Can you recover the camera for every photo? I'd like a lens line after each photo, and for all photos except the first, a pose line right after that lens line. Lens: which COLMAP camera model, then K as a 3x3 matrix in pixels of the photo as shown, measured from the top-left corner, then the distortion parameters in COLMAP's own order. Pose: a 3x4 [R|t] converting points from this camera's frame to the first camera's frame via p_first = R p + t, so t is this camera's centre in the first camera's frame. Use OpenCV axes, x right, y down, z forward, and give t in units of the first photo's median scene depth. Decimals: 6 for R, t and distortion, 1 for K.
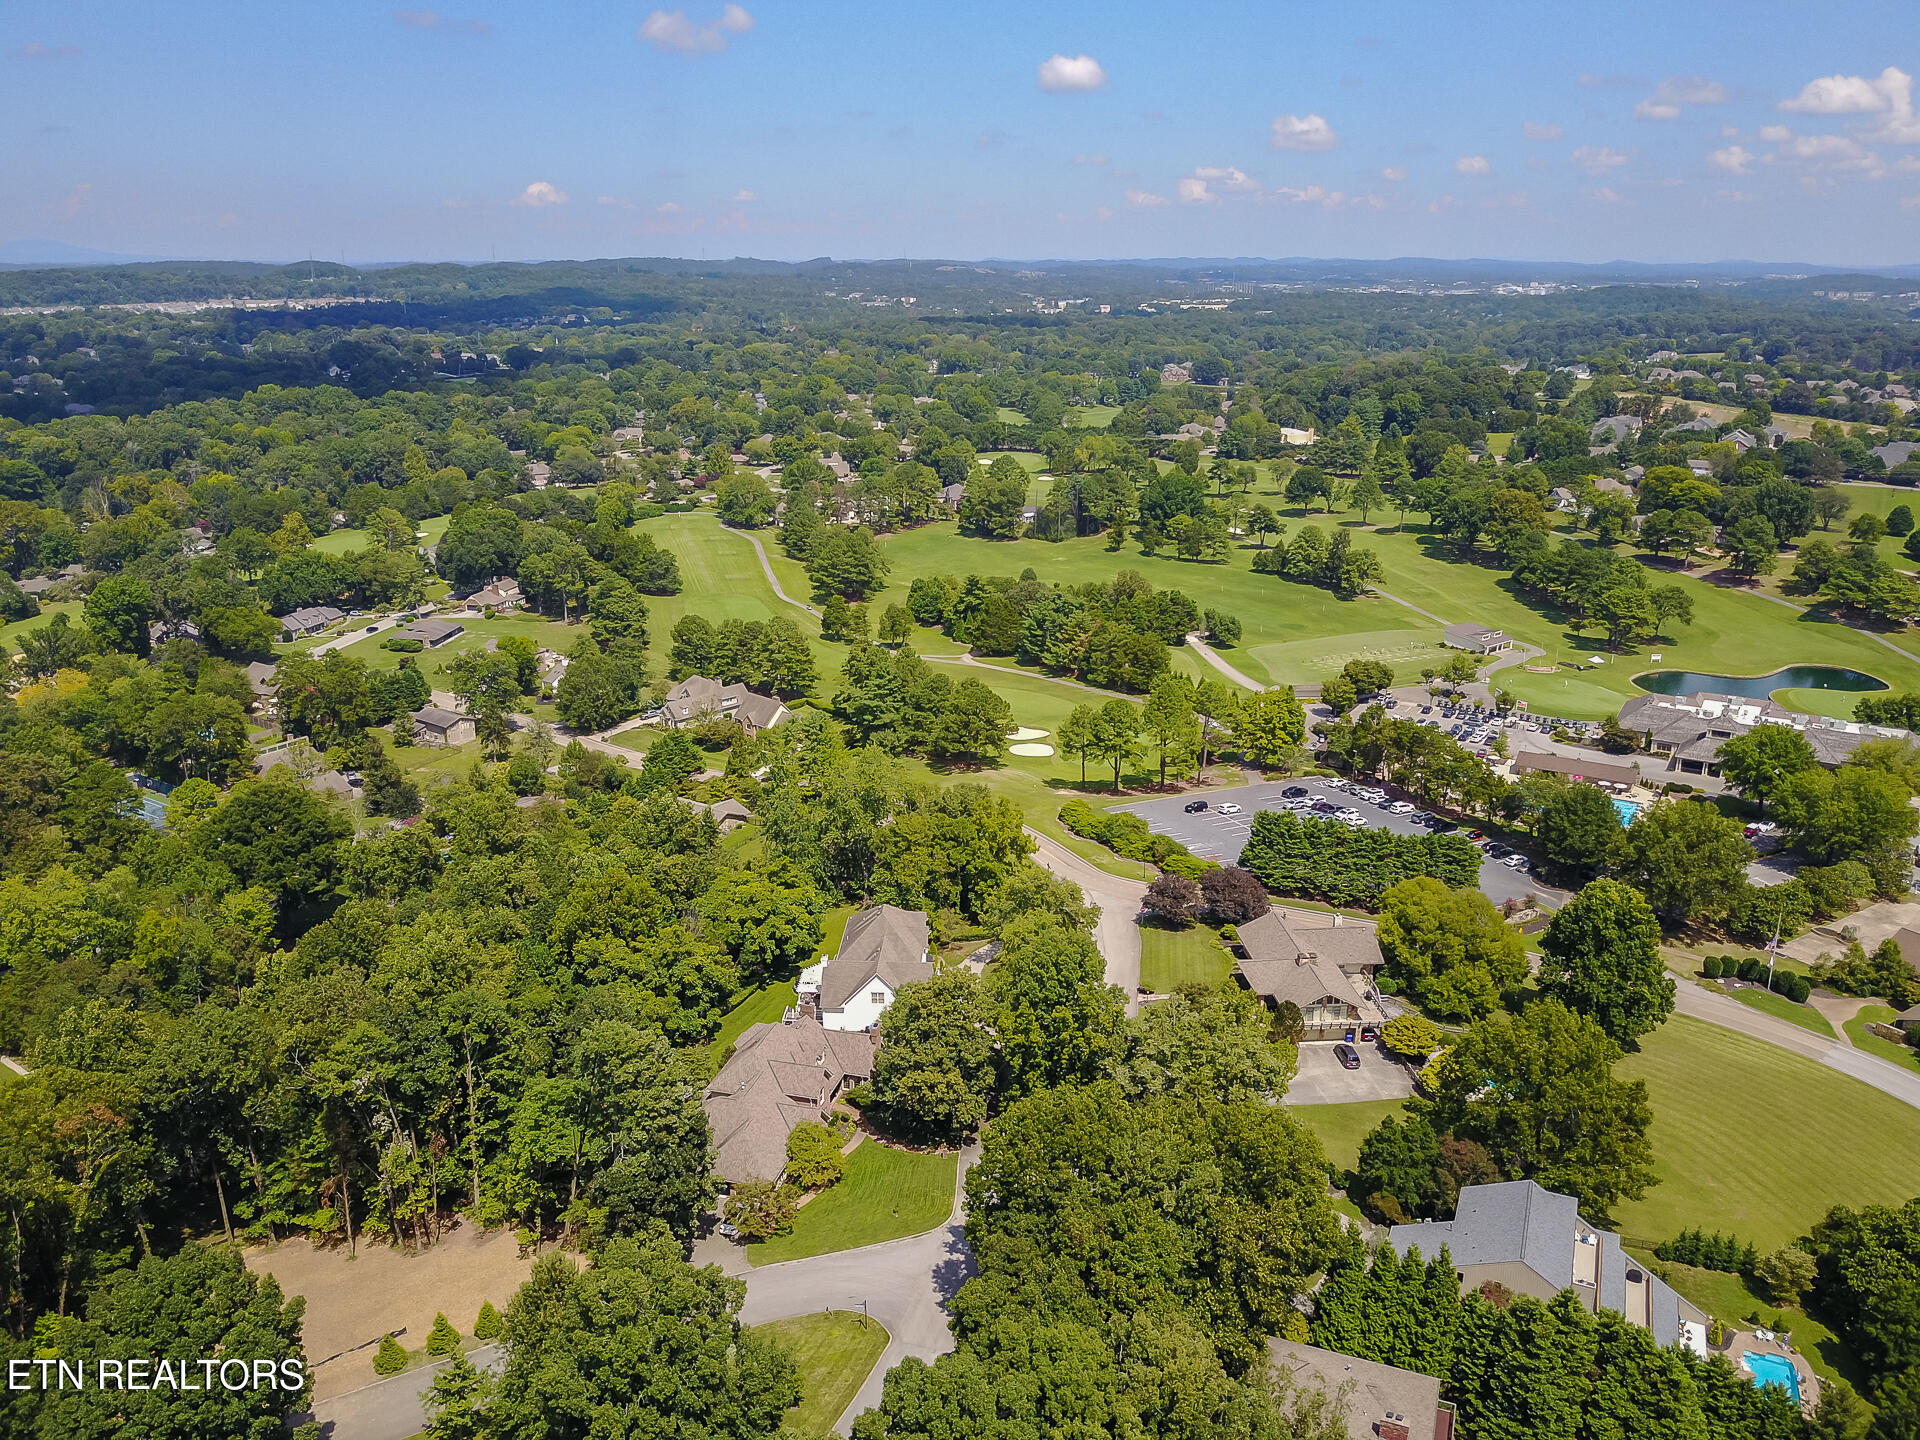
lens RADIAL K [[1441.1, 0, 951.7], [0, 1441.1, 727.3], [0, 0, 1]] dist [0.025901, -0.046828]
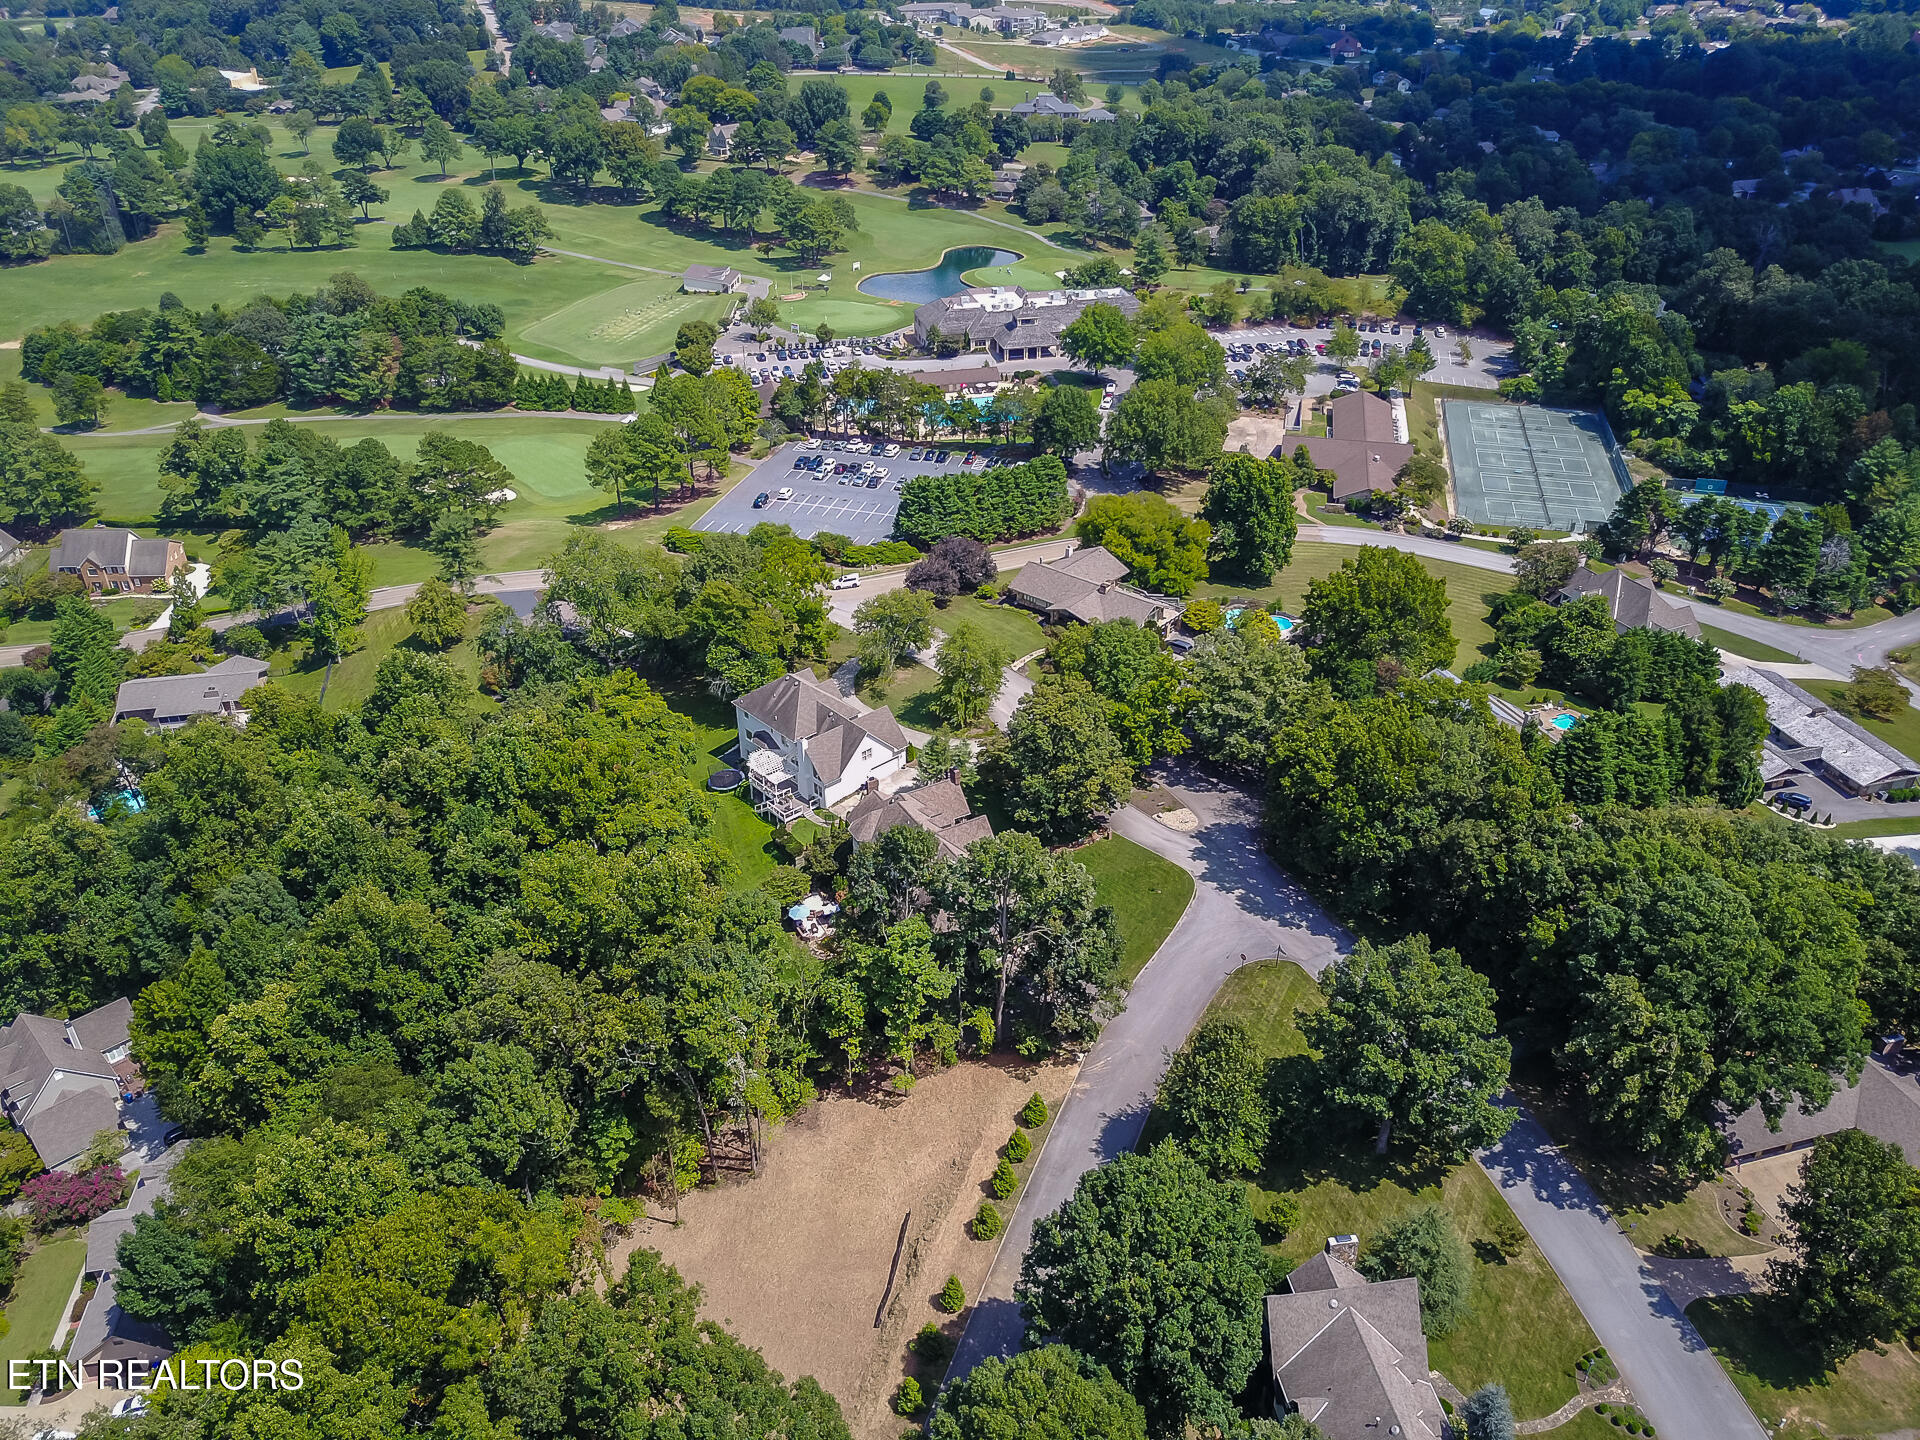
lens RADIAL K [[1441.1, 0, 960.0], [0, 1441.1, 715.2], [0, 0, 1]] dist [0.025901, -0.046828]
pose [[0.707673, -0.370016, 0.601903, -0.212698], [0.217226, 0.924583, 0.312983, -0.049157], [-0.672318, -0.090741, 0.734680, 0.077387]]
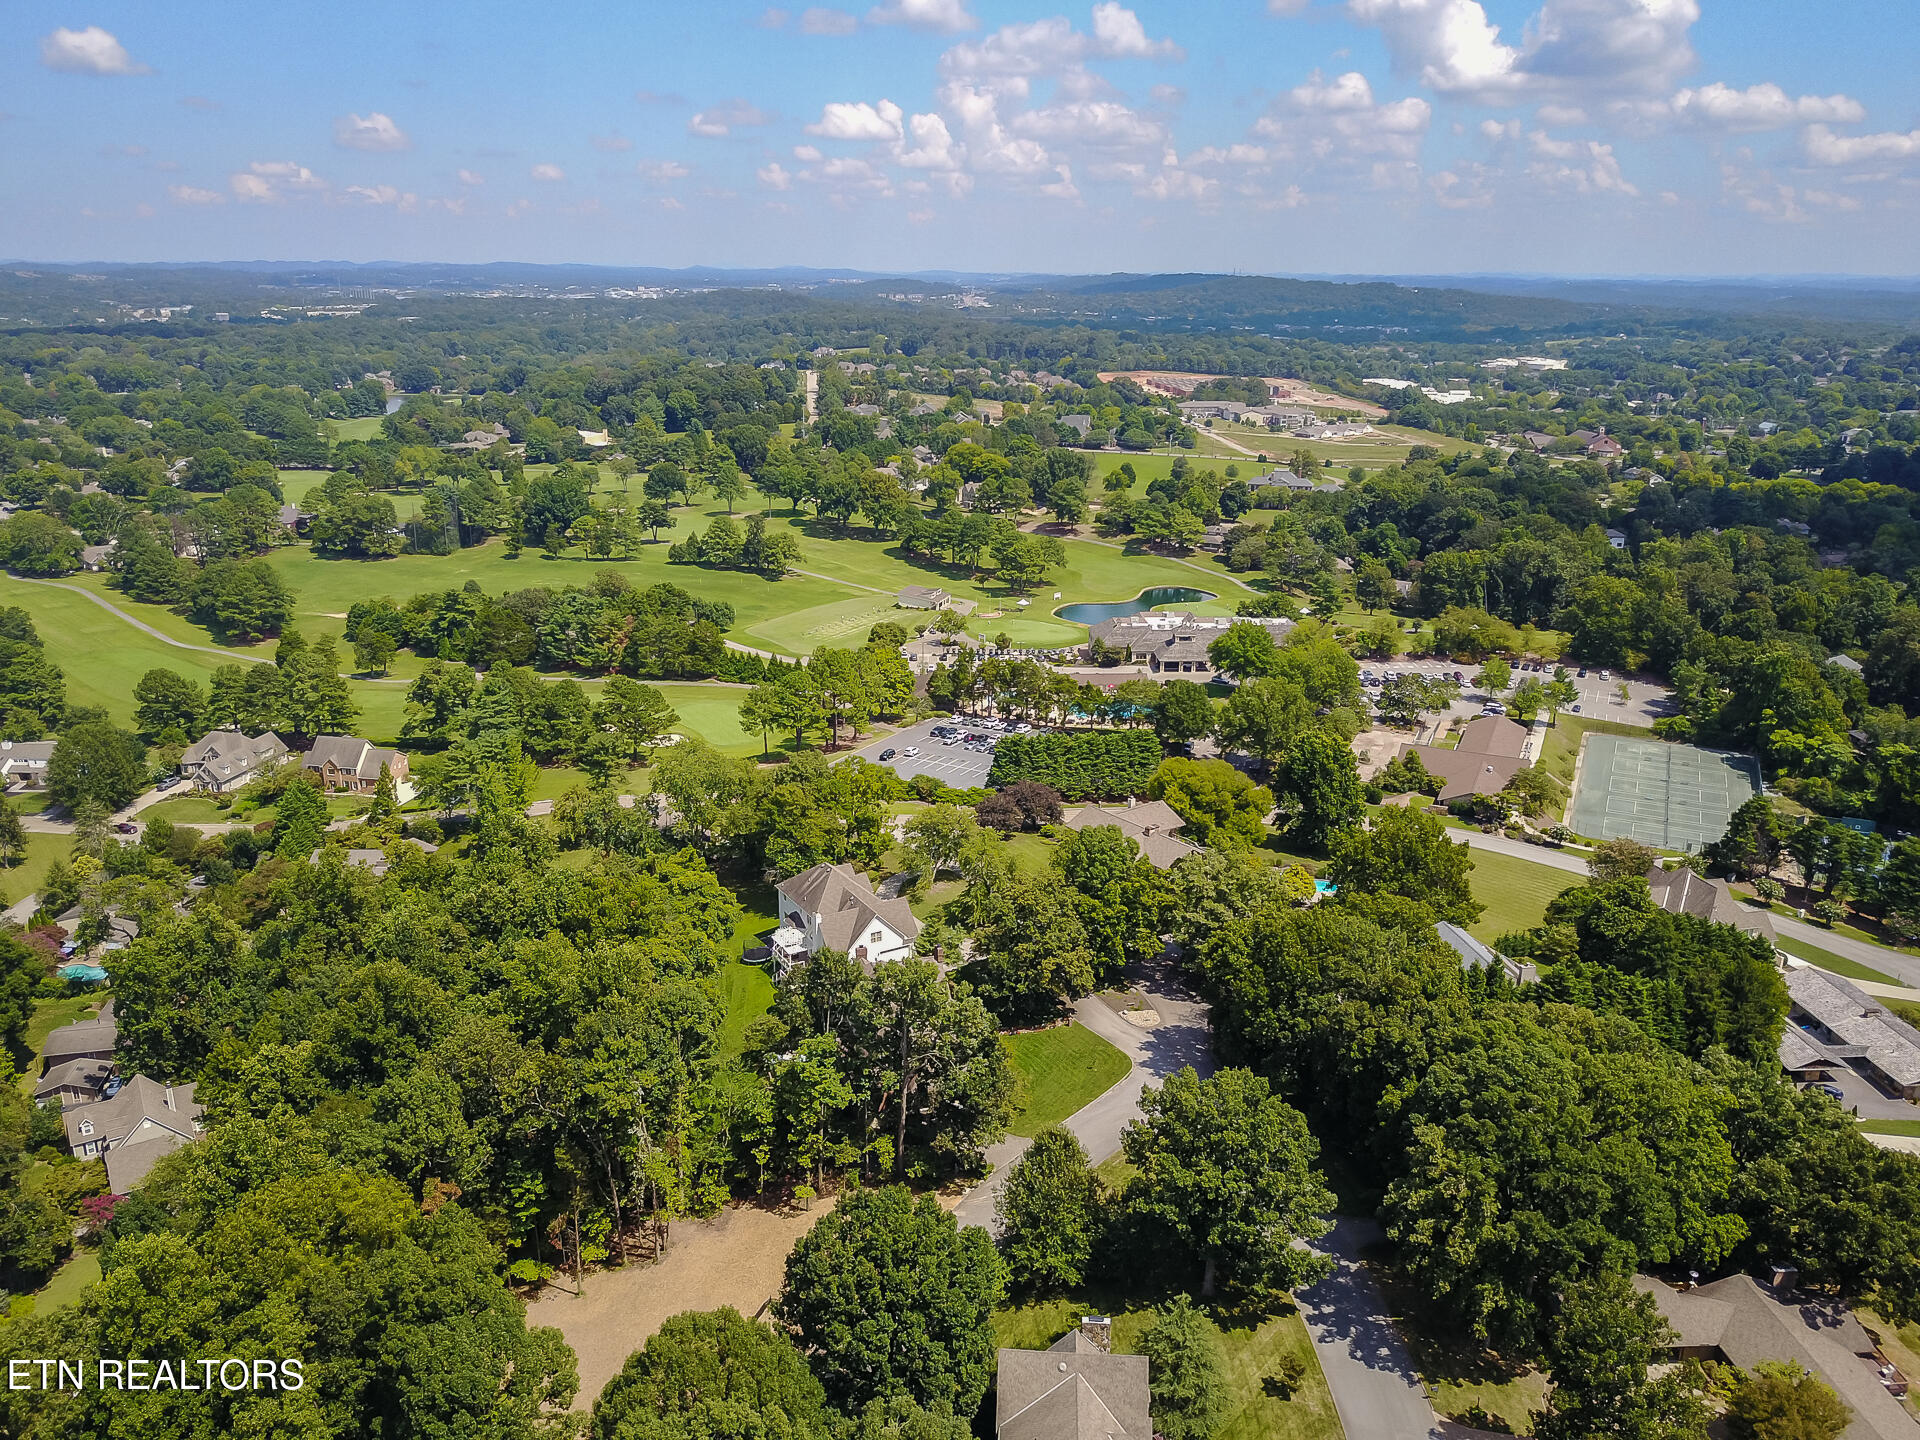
lens RADIAL K [[1441.1, 0, 954.3], [0, 1441.1, 730.7], [0, 0, 1]] dist [0.025901, -0.046828]
pose [[0.842005, -0.158614, 0.515626, -0.191813], [0.159040, 0.986305, 0.043692, -0.002050], [-0.515494, 0.045217, 0.855699, 0.007760]]
